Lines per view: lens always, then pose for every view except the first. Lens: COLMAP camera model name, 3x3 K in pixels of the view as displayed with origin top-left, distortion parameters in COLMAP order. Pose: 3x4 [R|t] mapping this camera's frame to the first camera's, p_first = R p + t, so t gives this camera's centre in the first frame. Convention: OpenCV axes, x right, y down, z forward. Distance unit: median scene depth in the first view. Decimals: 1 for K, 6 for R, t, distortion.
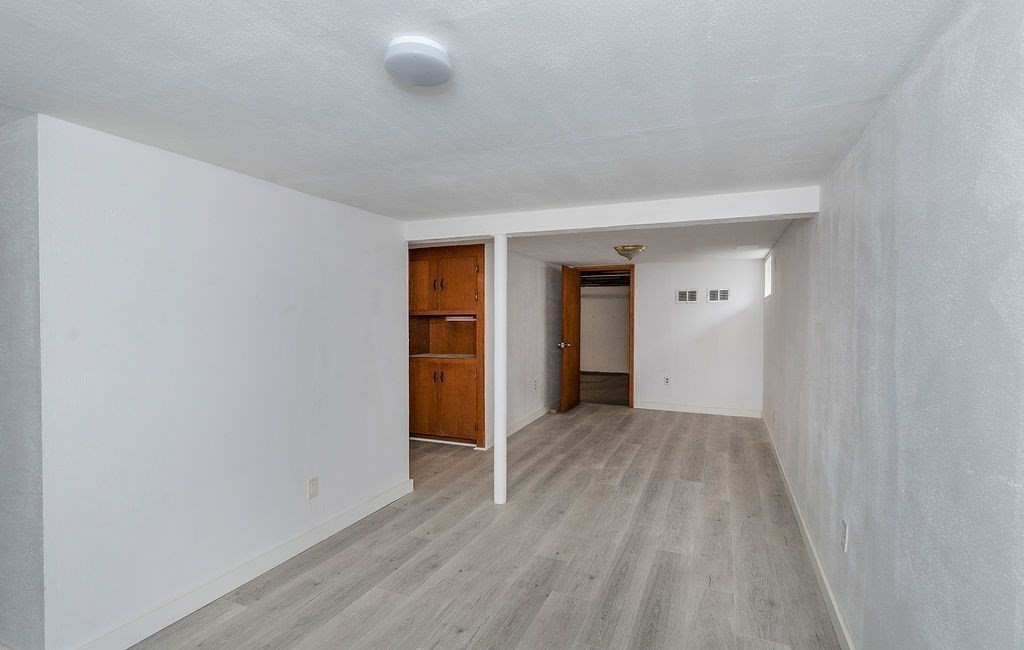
lens RADIAL K [[484.8, 0, 512.1], [0, 484.8, 324.1], [0, 0, 1]] dist [0.000325, 0.000028]
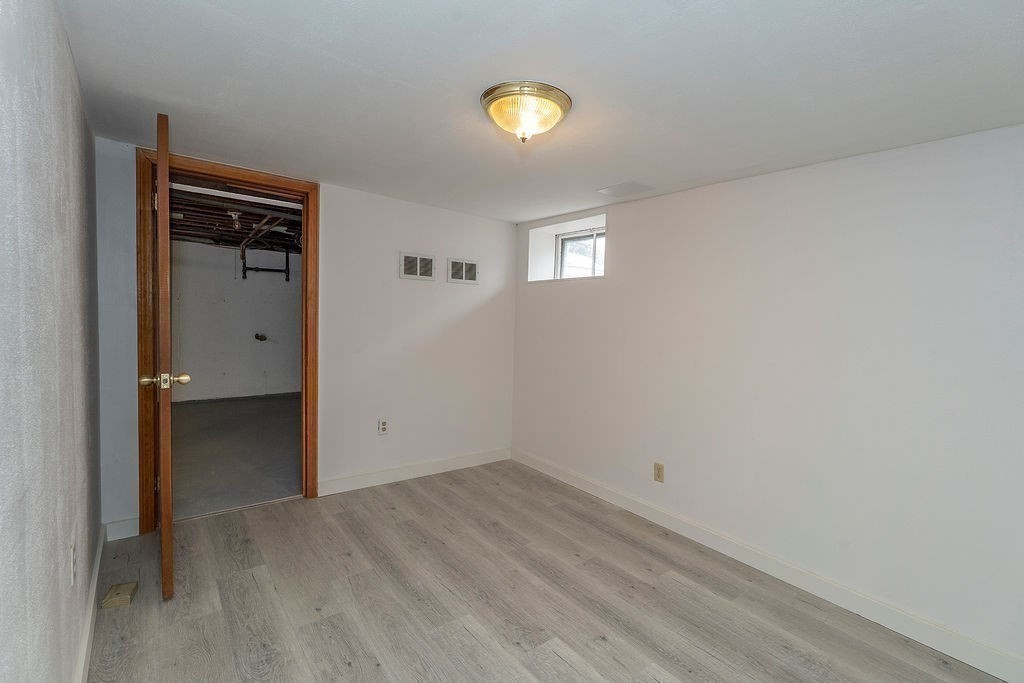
lens RADIAL K [[455.6, 0, 508.7], [0, 455.6, 340.8], [0, 0, 1]] dist [0.000079, 0.000371]
pose [[0.465982, -0.029255, 0.884310, -0.048555], [-0.025483, 0.998595, 0.046464, -0.000733], [-0.884427, -0.044187, 0.464582, 0.671786]]
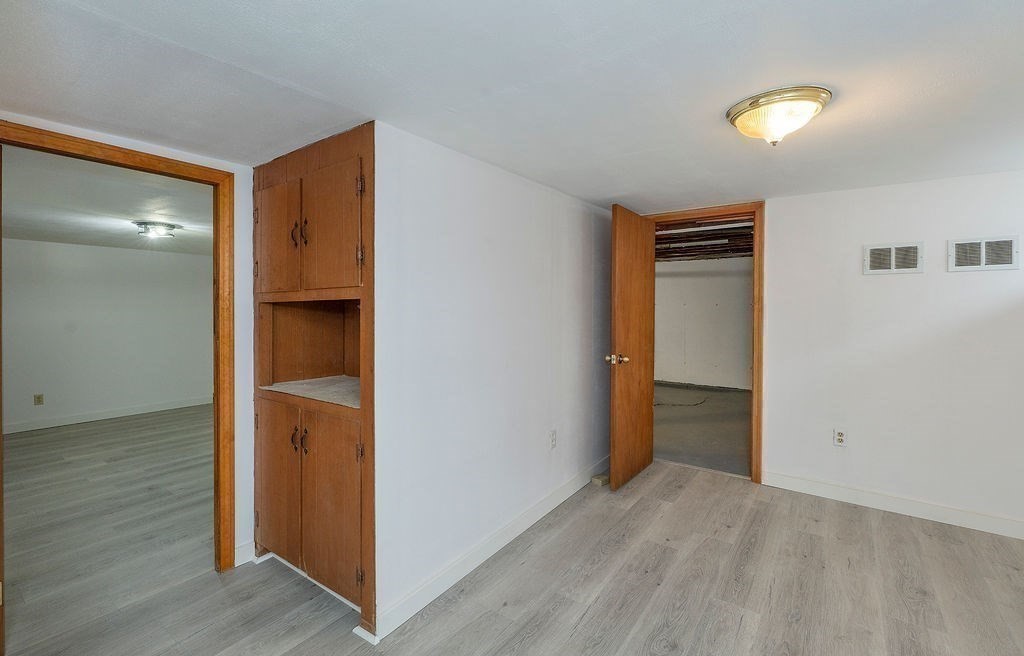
lens RADIAL K [[454.5, 0, 503.4], [0, 454.5, 313.3], [0, 0, 1]] dist [0.001824, -0.000973]
pose [[0.974383, 0.001019, -0.224893, 0.098285], [0.000339, 0.999982, 0.005996, -0.008296], [0.224895, -0.005919, 0.974365, 0.497925]]
